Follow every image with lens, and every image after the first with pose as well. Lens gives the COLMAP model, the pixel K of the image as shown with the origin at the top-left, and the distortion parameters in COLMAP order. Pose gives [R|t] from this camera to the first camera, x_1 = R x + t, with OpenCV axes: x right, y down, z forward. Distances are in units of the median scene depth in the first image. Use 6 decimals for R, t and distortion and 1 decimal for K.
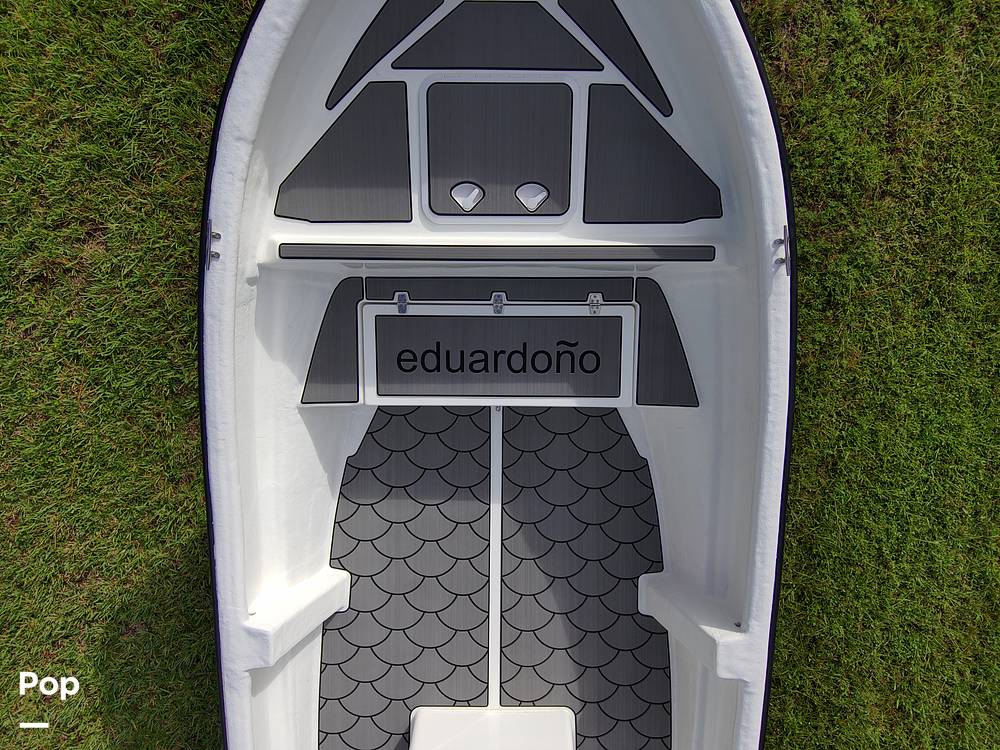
lens RADIAL K [[600.3, 0, 496.0], [0, 600.3, 371.5], [0, 0, 1]] dist [0.021983, -0.023926]
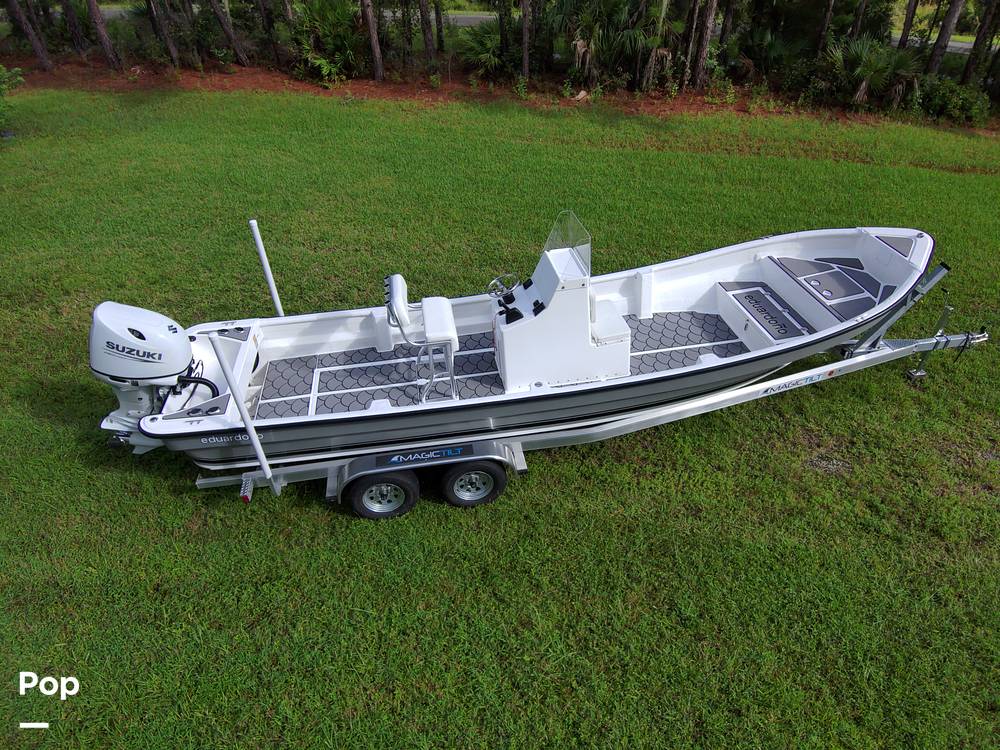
lens RADIAL K [[600.3, 0, 502.5], [0, 600.3, 370.5], [0, 0, 1]] dist [0.021983, -0.023926]
pose [[0.167420, 0.604672, -0.778680, 1.867668], [-0.985581, 0.083012, -0.147443, 1.414903], [-0.024514, 0.792137, 0.609851, -0.421191]]
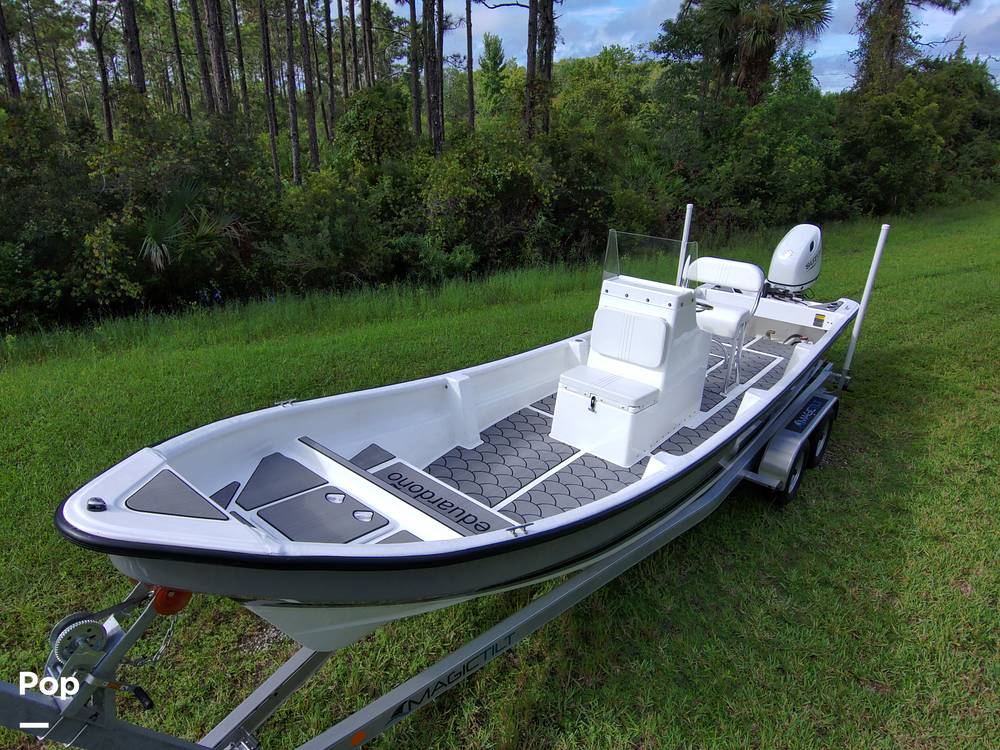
lens RADIAL K [[600.3, 0, 495.7], [0, 600.3, 376.6], [0, 0, 1]] dist [0.021983, -0.023926]
pose [[-0.758295, -0.263191, 0.596422, -0.784067], [0.651738, -0.327173, 0.684248, -0.716406], [0.015045, 0.907573, 0.419625, 0.089004]]
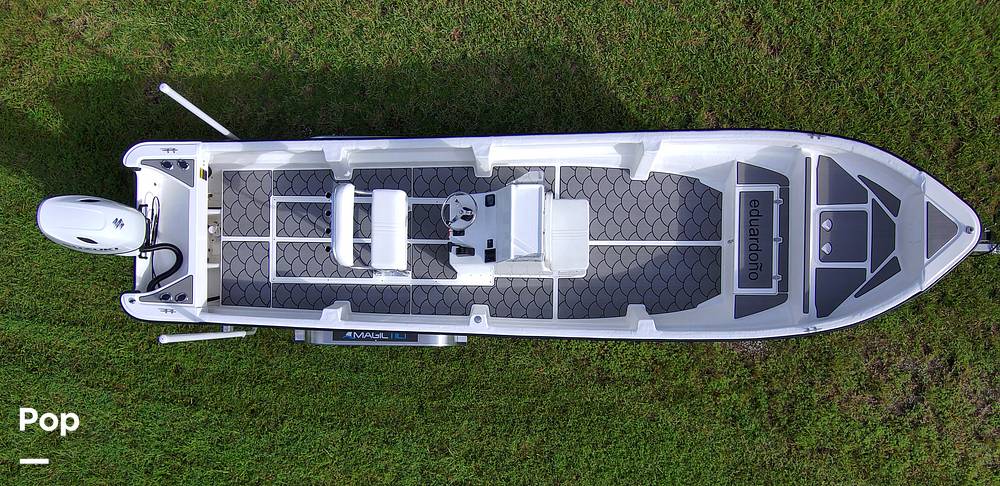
lens RADIAL K [[634.8, 0, 489.8], [0, 634.8, 323.5], [0, 0, 1]] dist [0.006981, -0.003386]
pose [[-0.007486, 0.999963, 0.004190, 0.306238], [-0.999619, -0.007372, -0.026614, 1.009533], [-0.026582, -0.004388, 0.999637, -1.430791]]
